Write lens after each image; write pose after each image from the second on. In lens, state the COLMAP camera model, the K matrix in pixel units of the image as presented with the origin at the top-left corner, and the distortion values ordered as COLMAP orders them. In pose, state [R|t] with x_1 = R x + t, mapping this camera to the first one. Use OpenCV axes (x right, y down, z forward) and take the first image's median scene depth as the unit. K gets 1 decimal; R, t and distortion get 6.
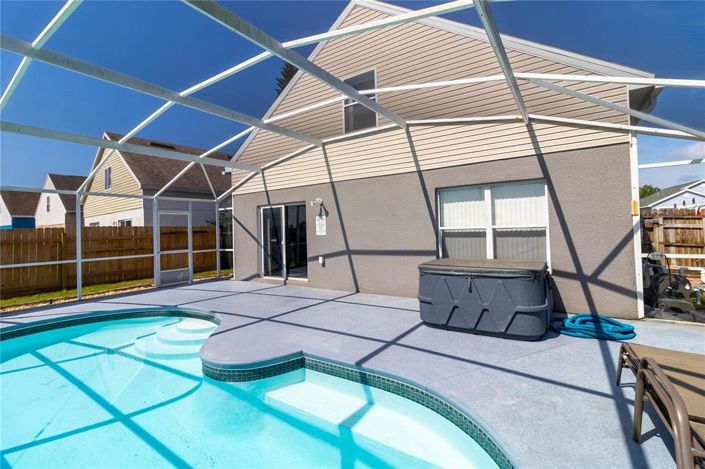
lens RADIAL K [[323.8, 0, 348.2], [0, 323.8, 223.1], [0, 0, 1]] dist [-0.000168, 0.000005]
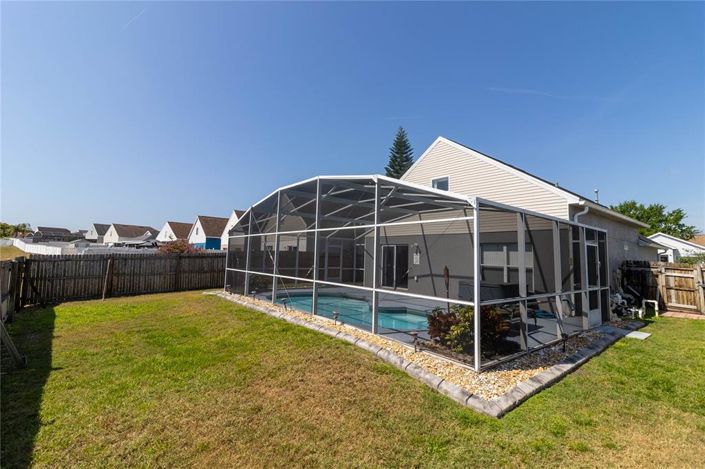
lens RADIAL K [[323.8, 0, 348.2], [0, 323.8, 223.1], [0, 0, 1]] dist [-0.000168, 0.000005]
pose [[0.950010, 0.027862, -0.310975, 0.102236], [-0.053895, 0.995693, -0.075437, -0.032033], [0.307534, 0.088426, 0.947419, -0.780671]]
